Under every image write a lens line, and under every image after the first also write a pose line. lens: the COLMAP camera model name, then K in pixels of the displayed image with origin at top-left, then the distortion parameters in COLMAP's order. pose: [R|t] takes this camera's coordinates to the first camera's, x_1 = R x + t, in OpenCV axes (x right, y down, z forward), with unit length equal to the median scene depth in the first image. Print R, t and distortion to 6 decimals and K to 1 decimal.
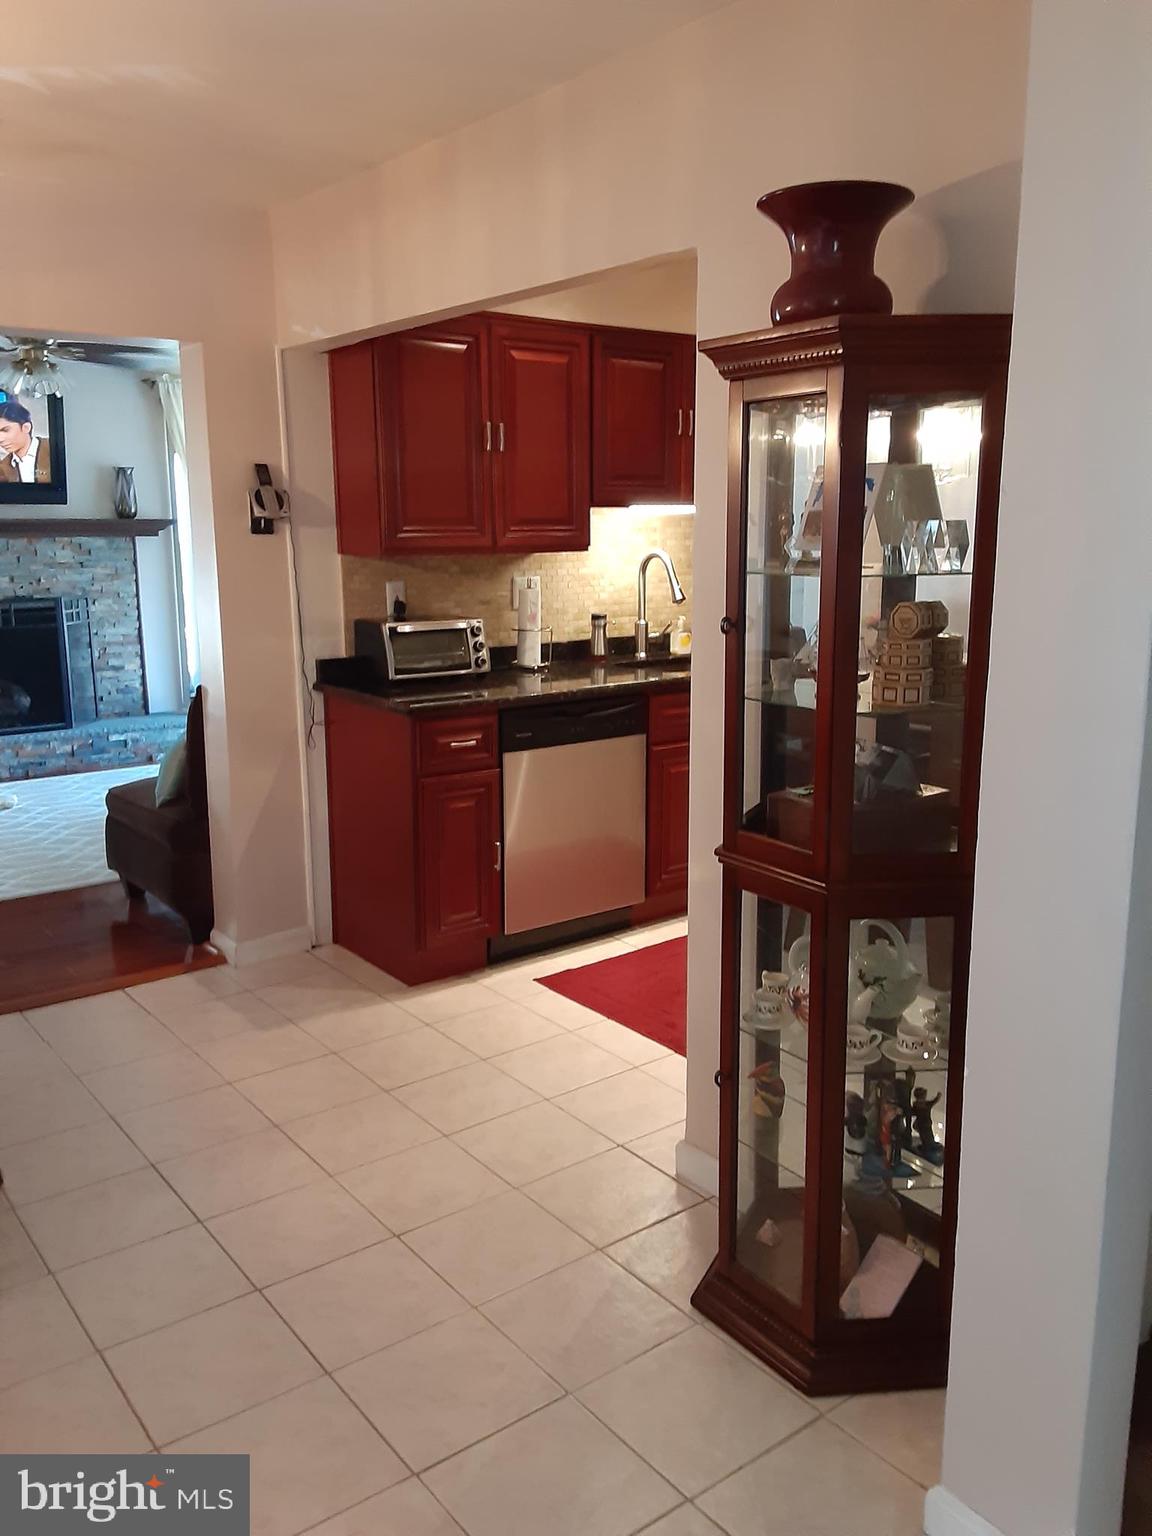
lens RADIAL K [[1234.2, 0, 587.0], [0, 1234.2, 746.7], [0, 0, 1]] dist [0.120494, -0.165276]
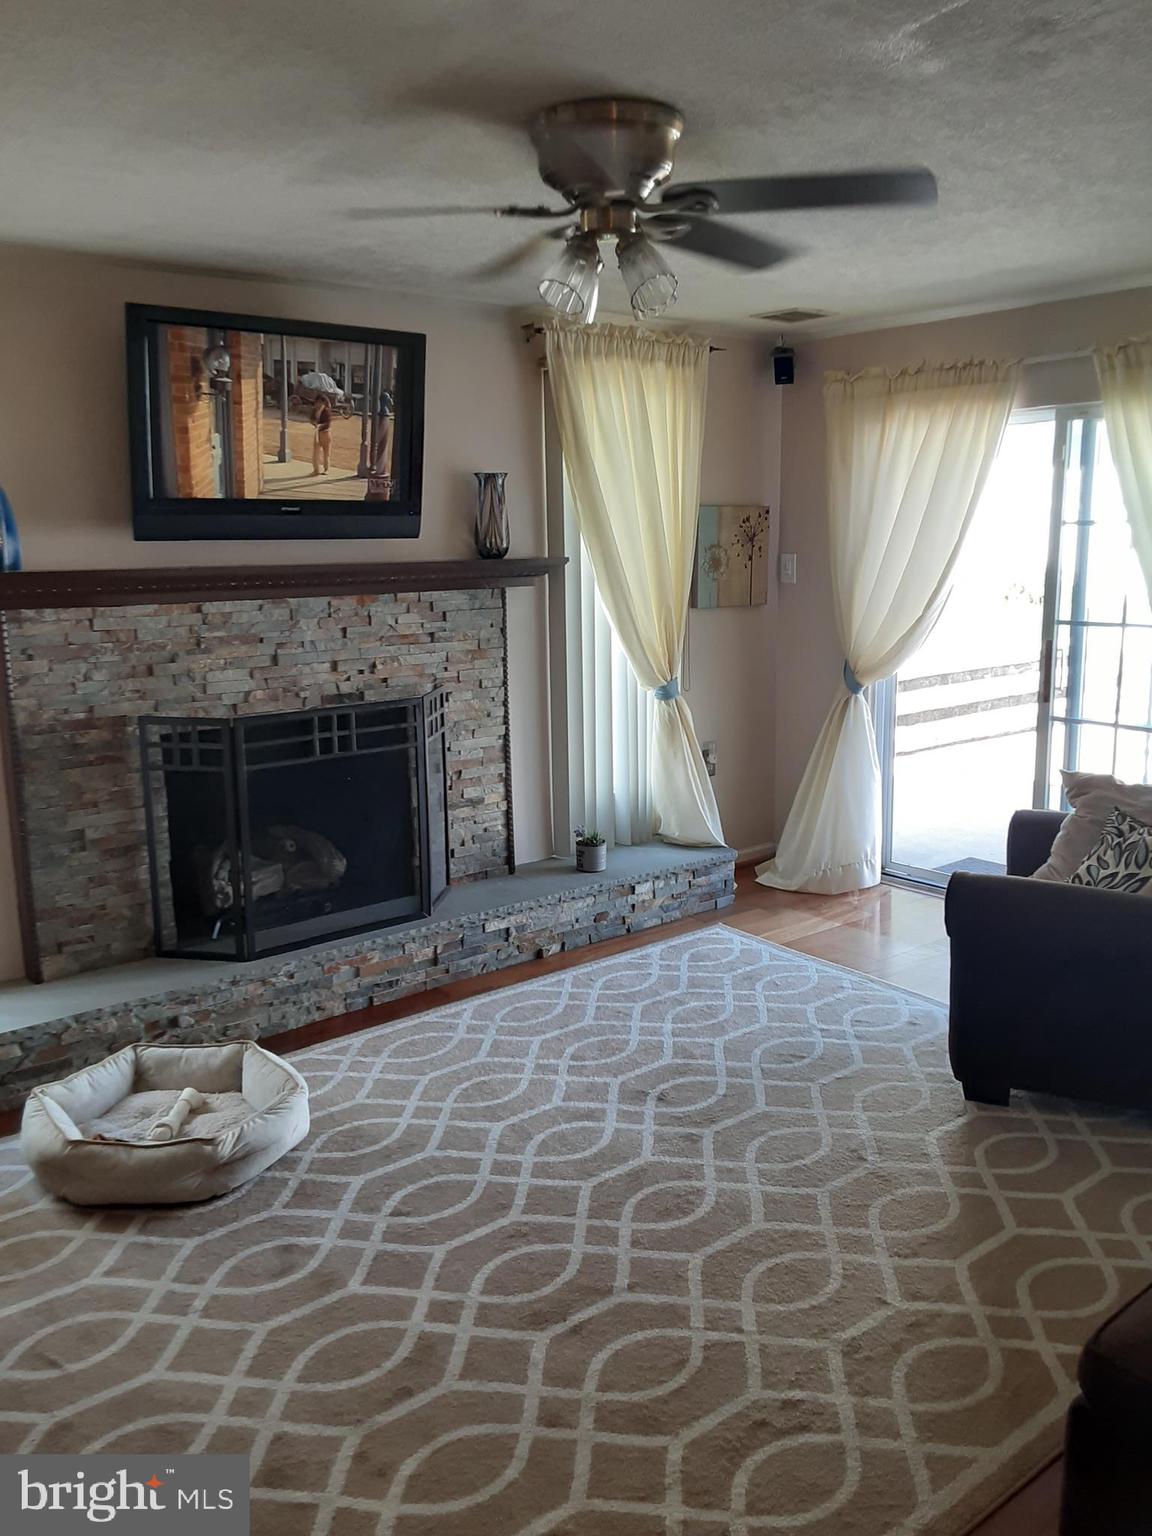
lens RADIAL K [[1227.0, 0, 599.7], [0, 1227.0, 745.5], [0, 0, 1]] dist [0.123022, -0.162619]
pose [[0.999493, -0.010582, 0.030029, -0.349320], [0.010746, 0.999928, -0.005294, -0.091291], [-0.029970, 0.005614, 0.999535, 0.418010]]
